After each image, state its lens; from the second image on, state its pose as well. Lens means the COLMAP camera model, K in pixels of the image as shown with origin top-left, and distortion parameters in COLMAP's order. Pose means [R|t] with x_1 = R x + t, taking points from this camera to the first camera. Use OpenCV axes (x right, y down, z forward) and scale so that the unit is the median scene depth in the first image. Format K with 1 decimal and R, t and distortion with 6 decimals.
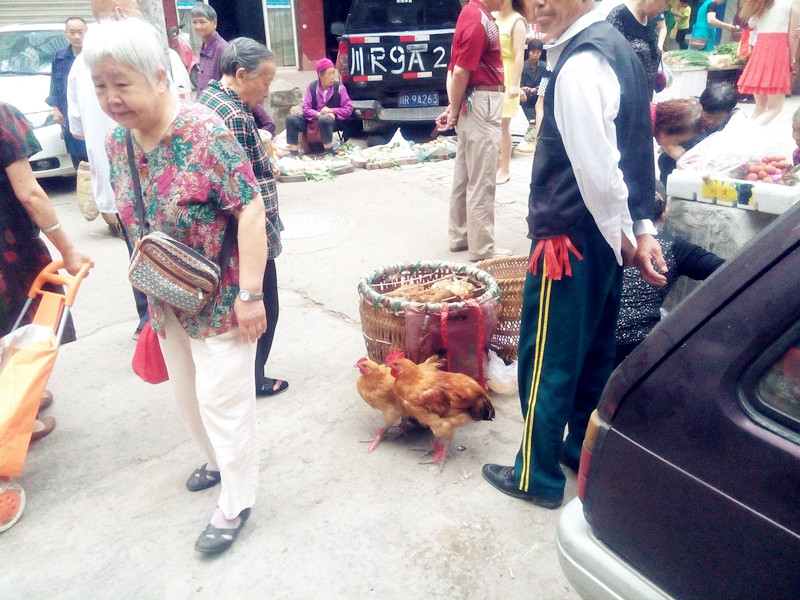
lens RADIAL K [[659.7, 0, 393.0], [0, 659.7, 305.9], [0, 0, 1]] dist [0.101599, -0.148461]
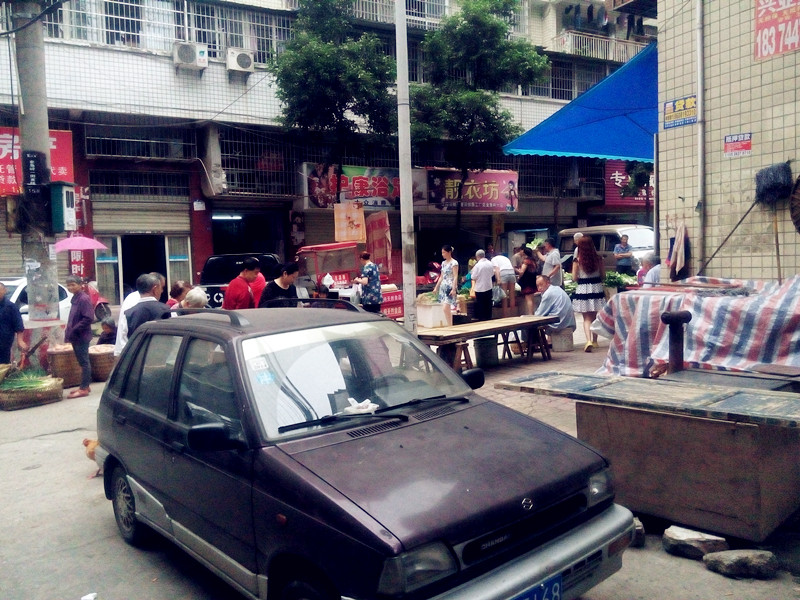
lens RADIAL K [[659.7, 0, 393.0], [0, 659.7, 305.9], [0, 0, 1]] dist [0.101599, -0.148461]
pose [[0.996432, -0.010858, 0.083697, 0.281657], [0.037300, 0.946238, -0.321314, 0.154676], [-0.075708, 0.323289, 0.943267, -0.488164]]
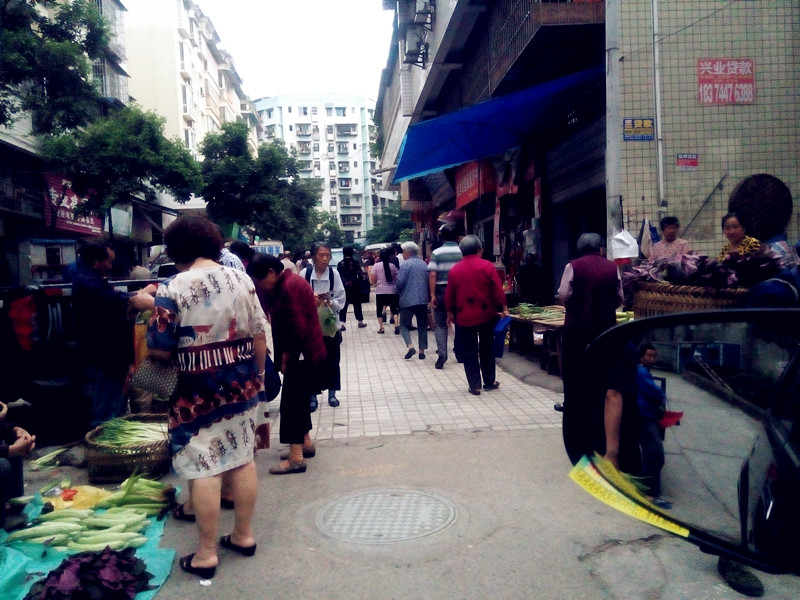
lens RADIAL K [[659.7, 0, 393.0], [0, 659.7, 305.9], [0, 0, 1]] dist [0.101599, -0.148461]
pose [[0.329655, -0.023835, 0.943800, -0.574482], [0.397103, 0.910451, -0.115709, -0.167897], [-0.856526, 0.412930, 0.309600, 0.497261]]
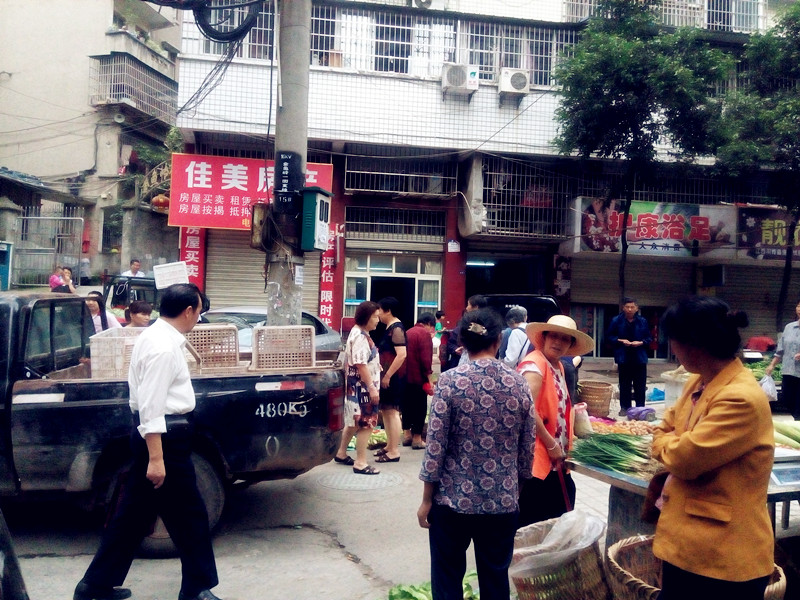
lens RADIAL K [[659.7, 0, 393.0], [0, 659.7, 305.9], [0, 0, 1]] dist [0.101599, -0.148461]
pose [[0.966145, 0.042287, -0.254512, 0.136551], [-0.142639, 0.909553, -0.390343, 0.036507], [0.214985, 0.413431, 0.884791, -0.096310]]
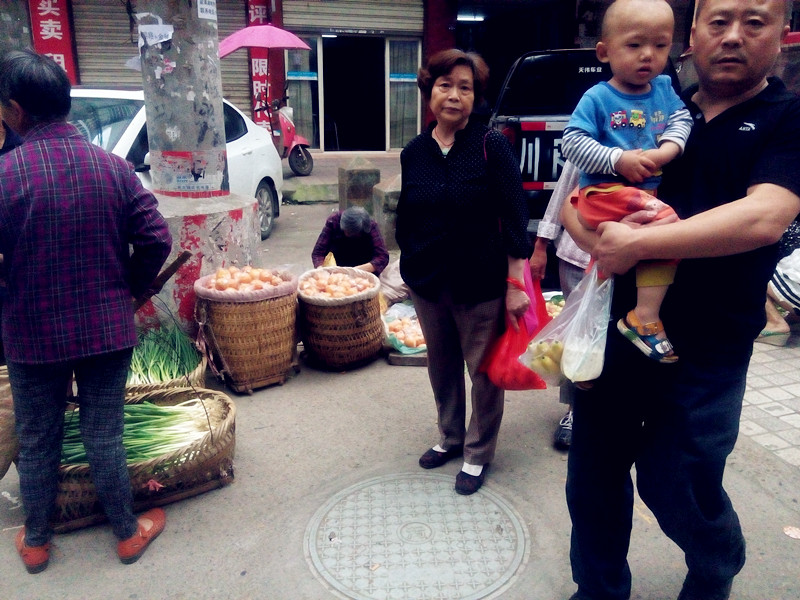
lens RADIAL K [[659.7, 0, 393.0], [0, 659.7, 305.9], [0, 0, 1]] dist [0.101599, -0.148461]
pose [[0.986478, 0.071991, -0.147234, -0.077476], [-0.086464, 0.991774, -0.094381, -0.162778], [0.139228, 0.105835, 0.984588, 0.391034]]
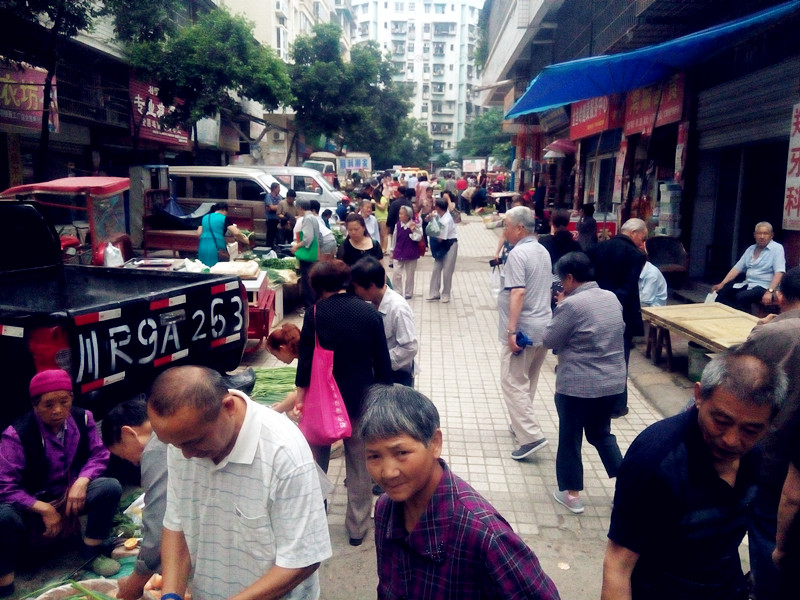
lens RADIAL K [[663.6, 0, 394.9], [0, 663.6, 304.9], [0, 0, 1]] dist [0.069690, -0.105763]
pose [[0.442267, -0.120925, 0.888694, -0.401094], [0.321794, 0.946290, -0.031382, -0.311924], [-0.837167, 0.299855, 0.457425, 0.555575]]
